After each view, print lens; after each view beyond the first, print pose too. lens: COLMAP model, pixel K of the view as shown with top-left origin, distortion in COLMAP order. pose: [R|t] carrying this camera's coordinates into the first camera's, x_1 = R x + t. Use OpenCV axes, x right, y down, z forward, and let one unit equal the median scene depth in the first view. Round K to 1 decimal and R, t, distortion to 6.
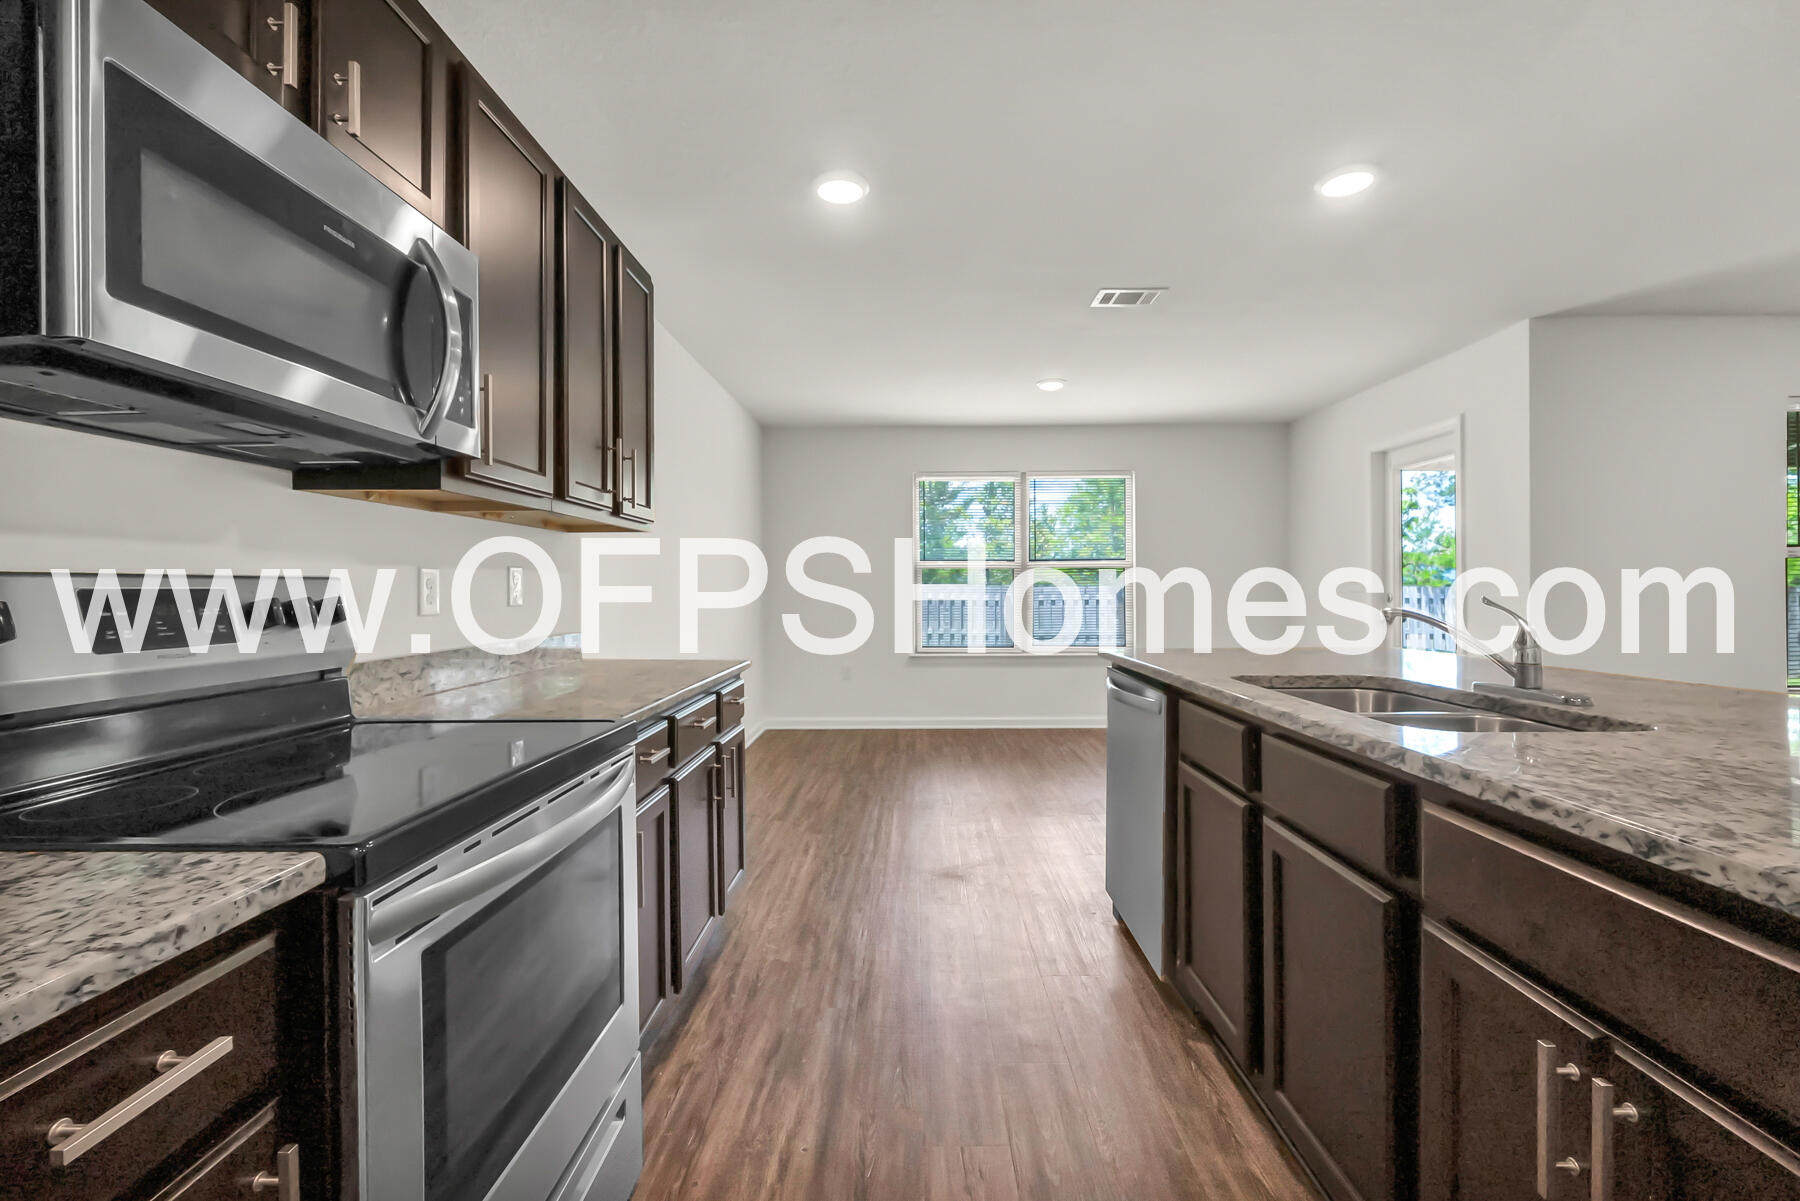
lens RADIAL K [[769.0, 0, 900.1], [0, 769.0, 590.3], [0, 0, 1]] dist [-0.002044, 0.001260]
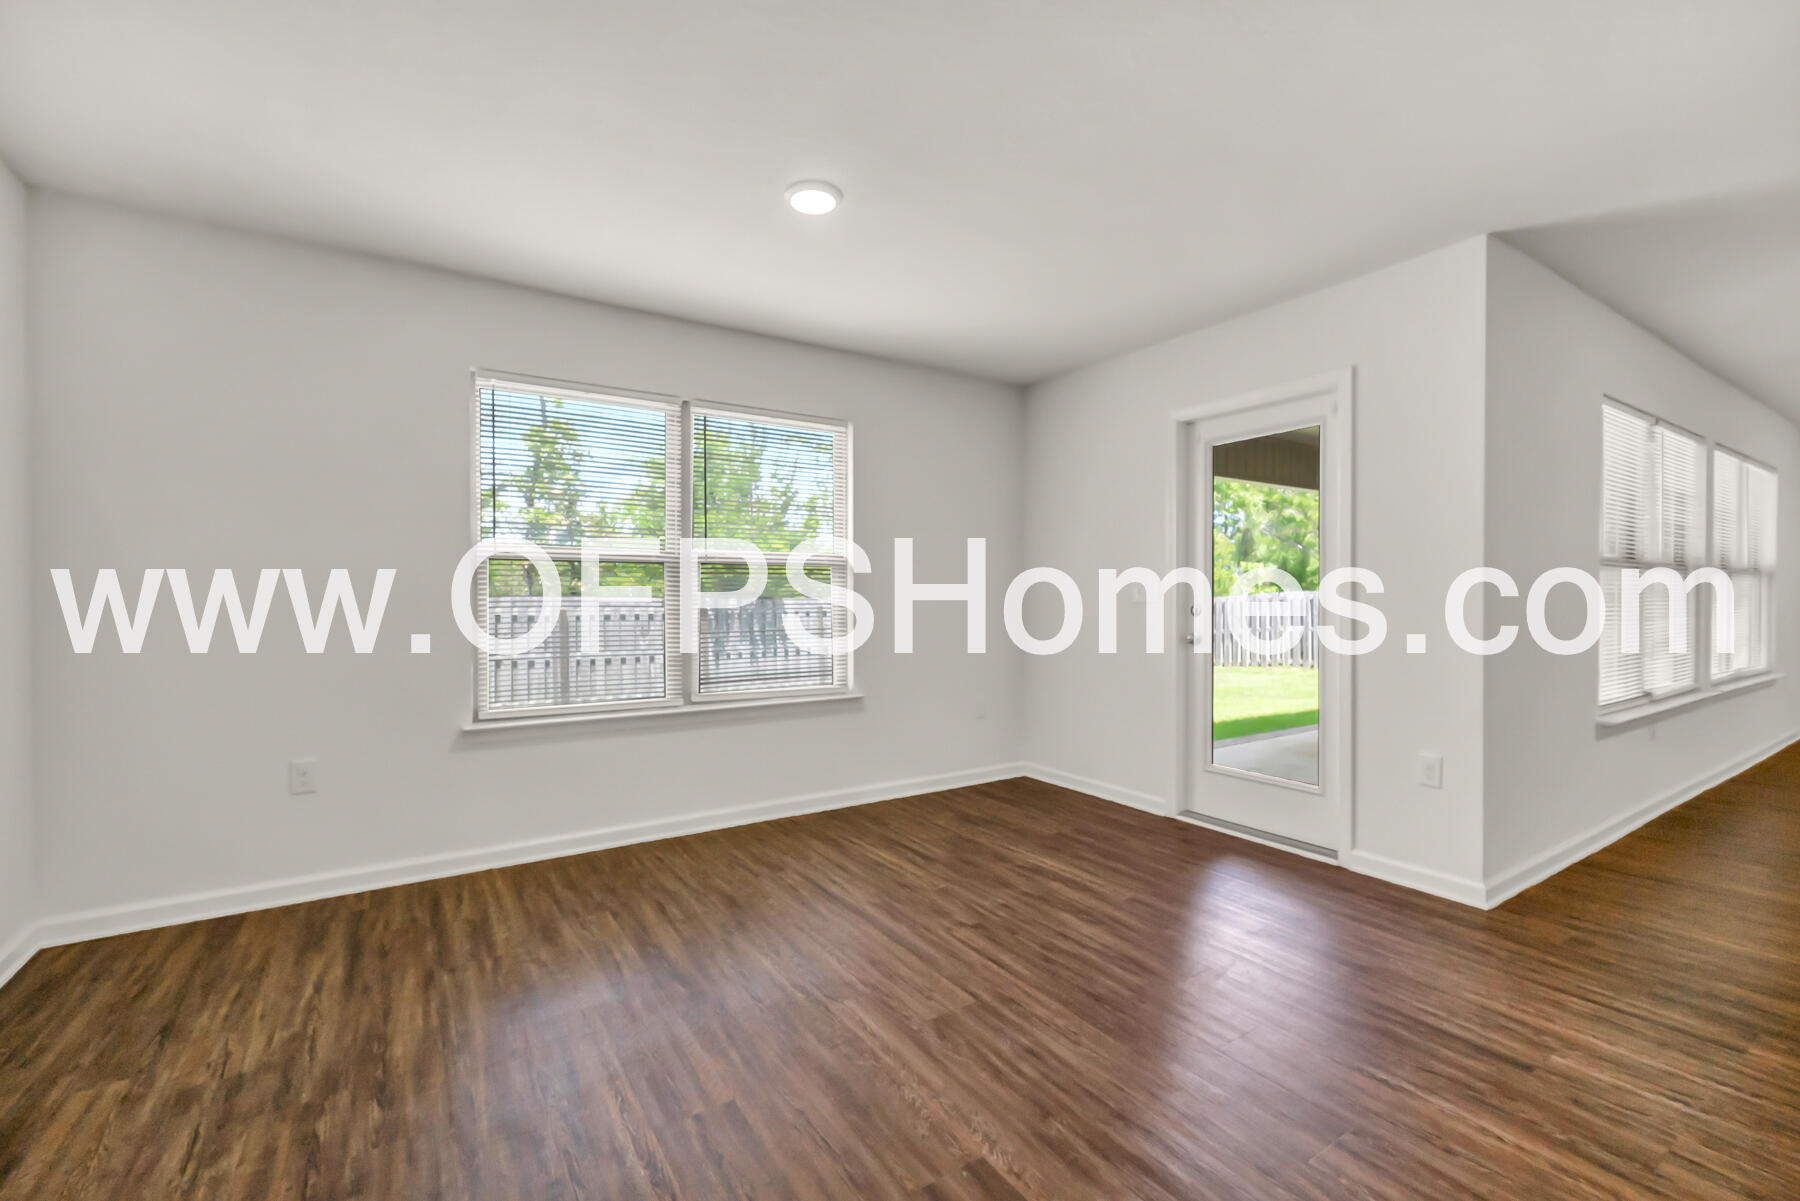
lens RADIAL K [[769.0, 0, 927.5], [0, 769.0, 607.5], [0, 0, 1]] dist [-0.002044, 0.001260]
pose [[0.815355, -0.006858, 0.578921, -0.033425], [0.001478, 0.999951, 0.009764, -0.000811], [-0.578960, -0.007105, 0.815325, 0.464487]]
